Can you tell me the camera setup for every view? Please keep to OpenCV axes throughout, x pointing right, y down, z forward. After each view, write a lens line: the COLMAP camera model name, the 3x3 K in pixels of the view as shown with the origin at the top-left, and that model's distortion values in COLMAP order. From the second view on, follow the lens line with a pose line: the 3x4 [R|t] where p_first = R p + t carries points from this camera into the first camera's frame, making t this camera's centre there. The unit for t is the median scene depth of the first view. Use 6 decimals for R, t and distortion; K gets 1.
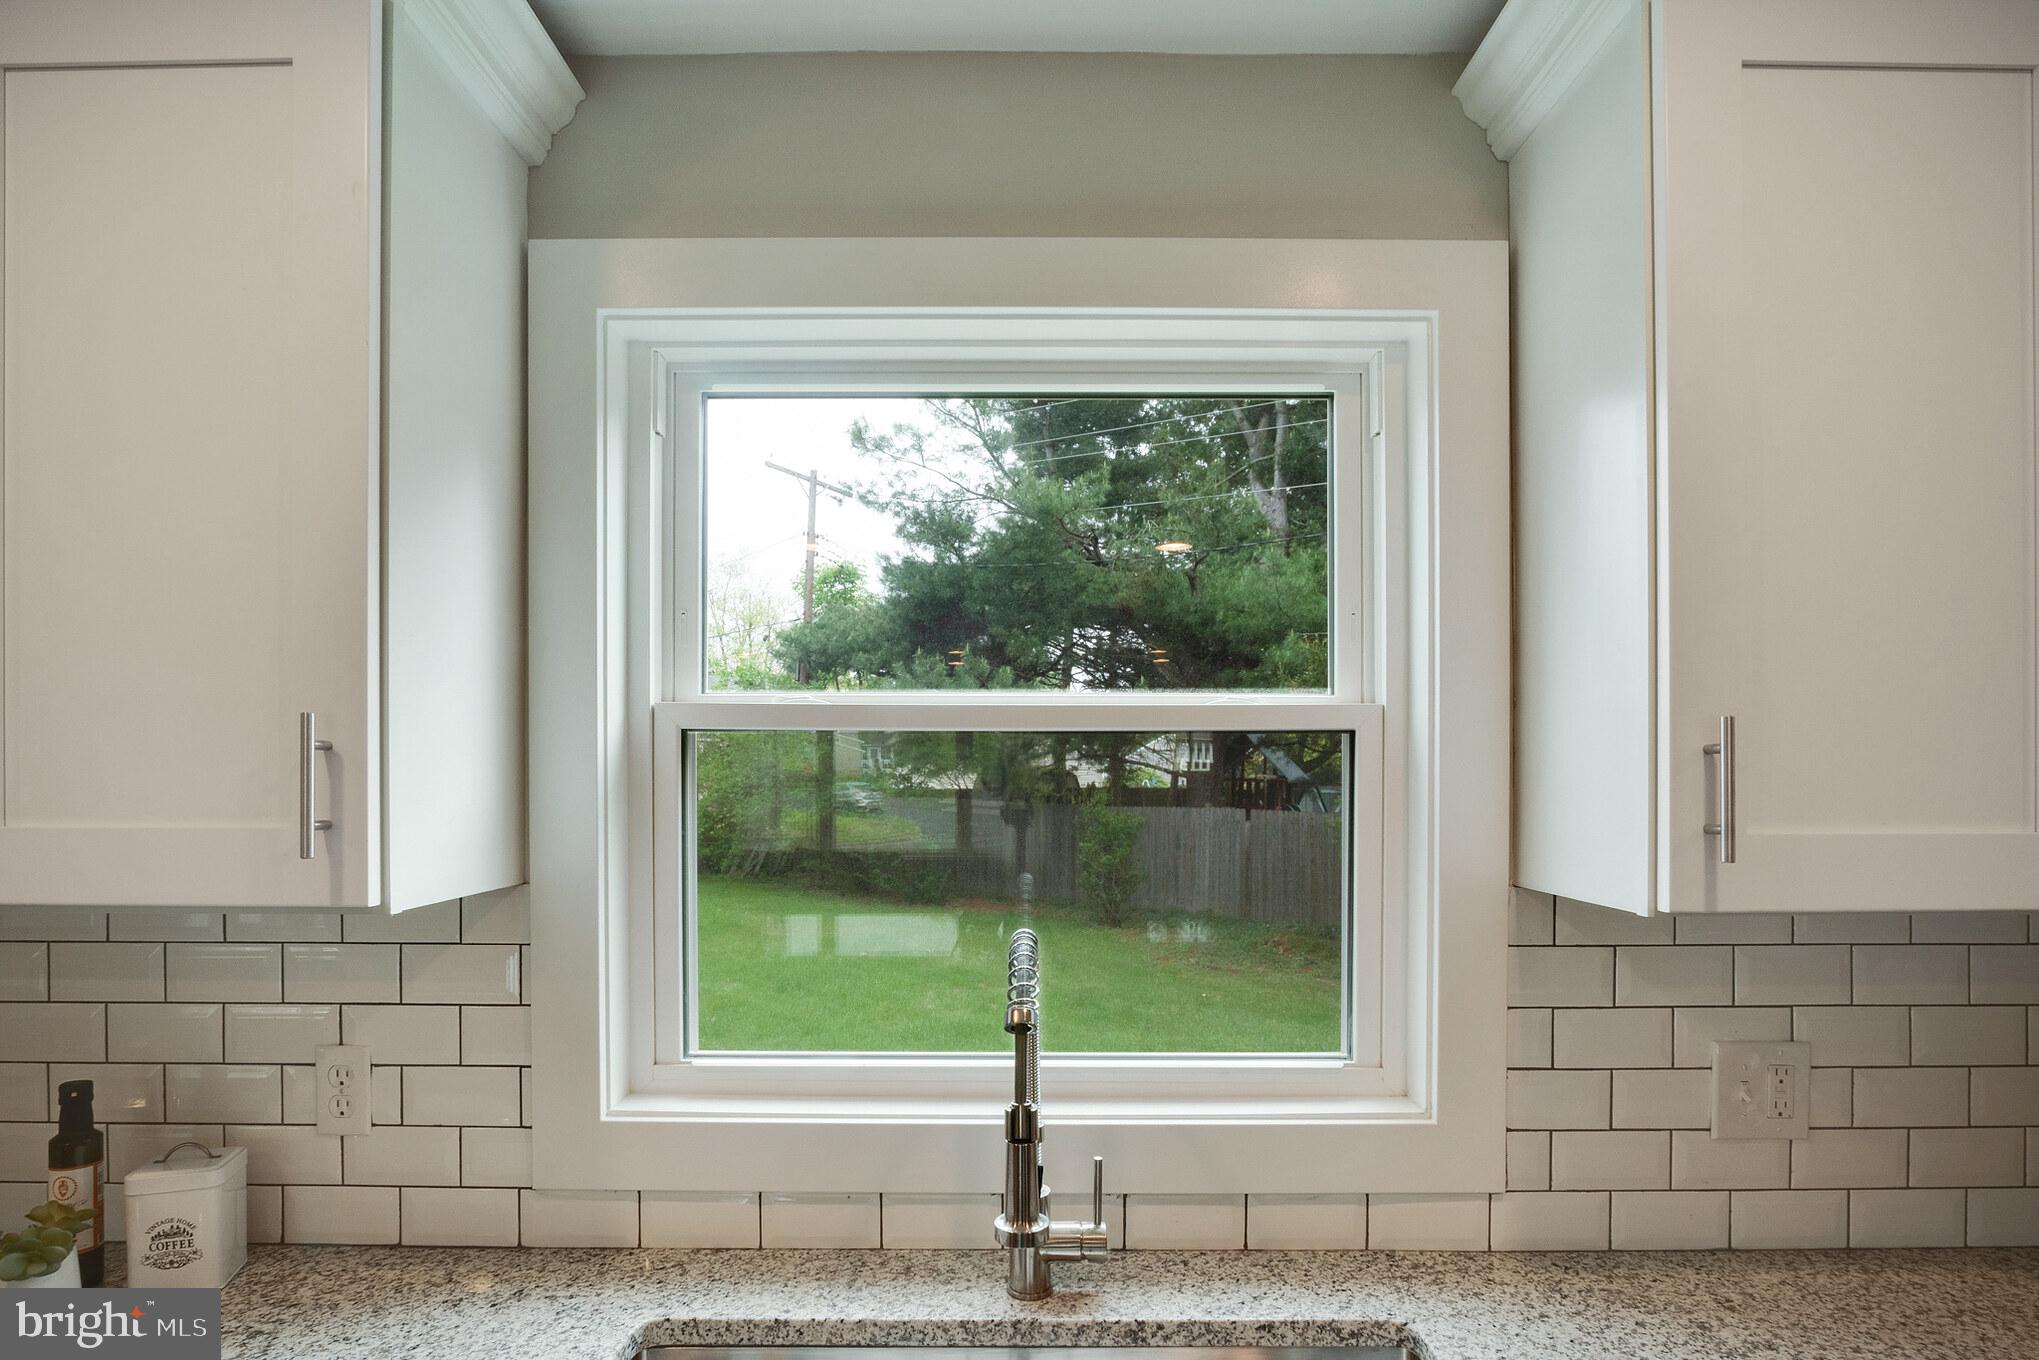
lens RADIAL K [[1091.6, 0, 1021.0], [0, 1091.6, 777.6], [0, 0, 1]] dist [-0.057736, 0.028113]
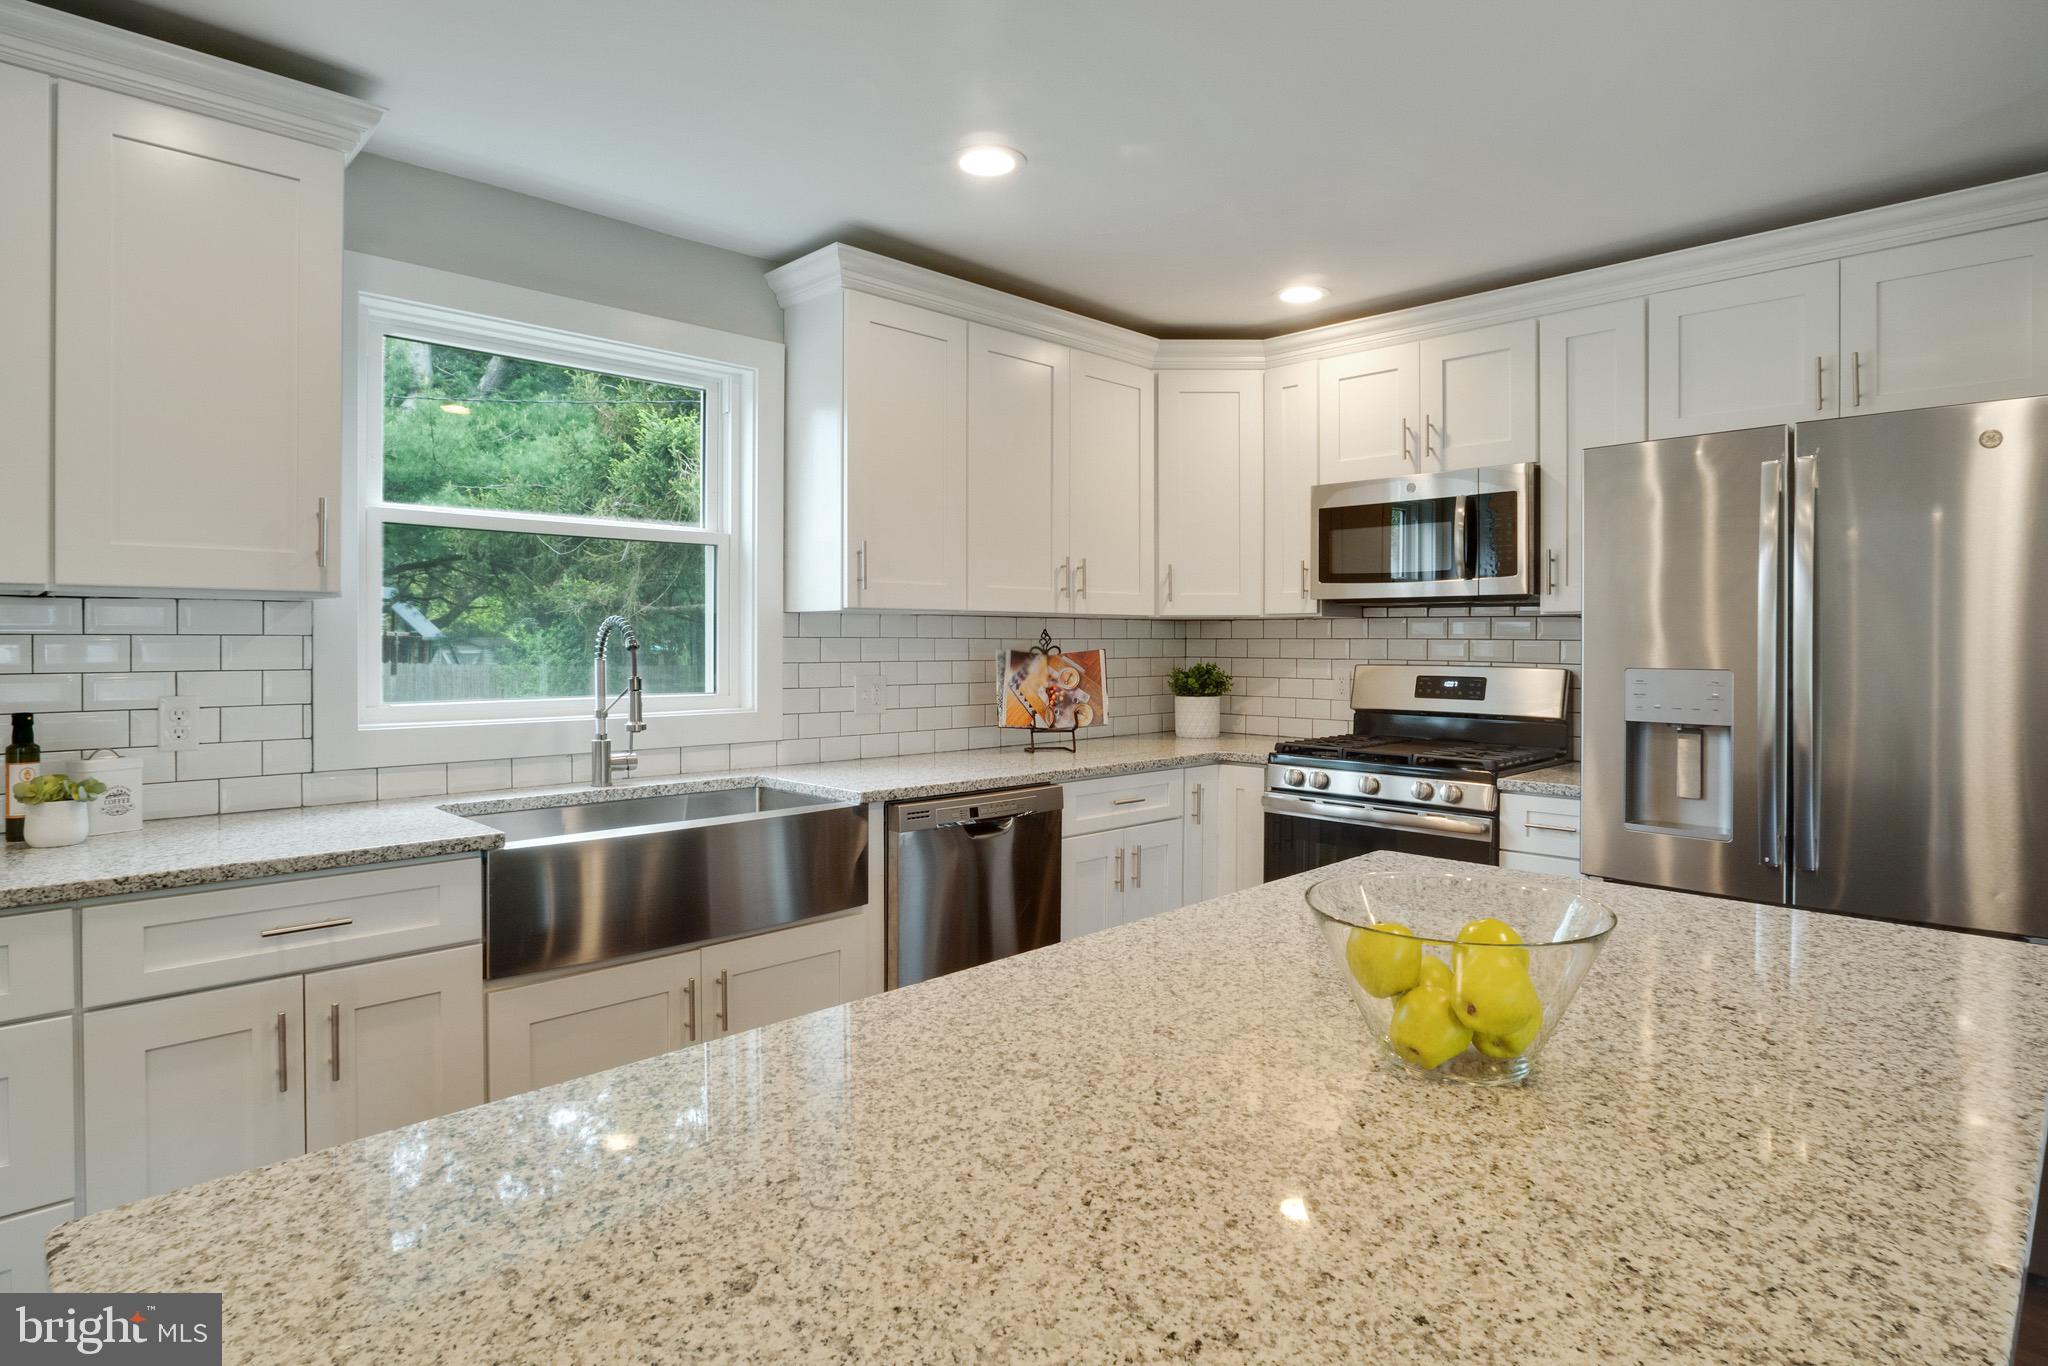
lens RADIAL K [[1096.7, 0, 1027.9], [0, 1096.7, 651.7], [0, 0, 1]] dist [-0.023257, -0.000622]
pose [[0.714705, -0.006537, 0.699396, -0.867666], [0.001644, 0.999969, 0.007666, 0.170872], [-0.699424, -0.004329, 0.714694, -1.133556]]
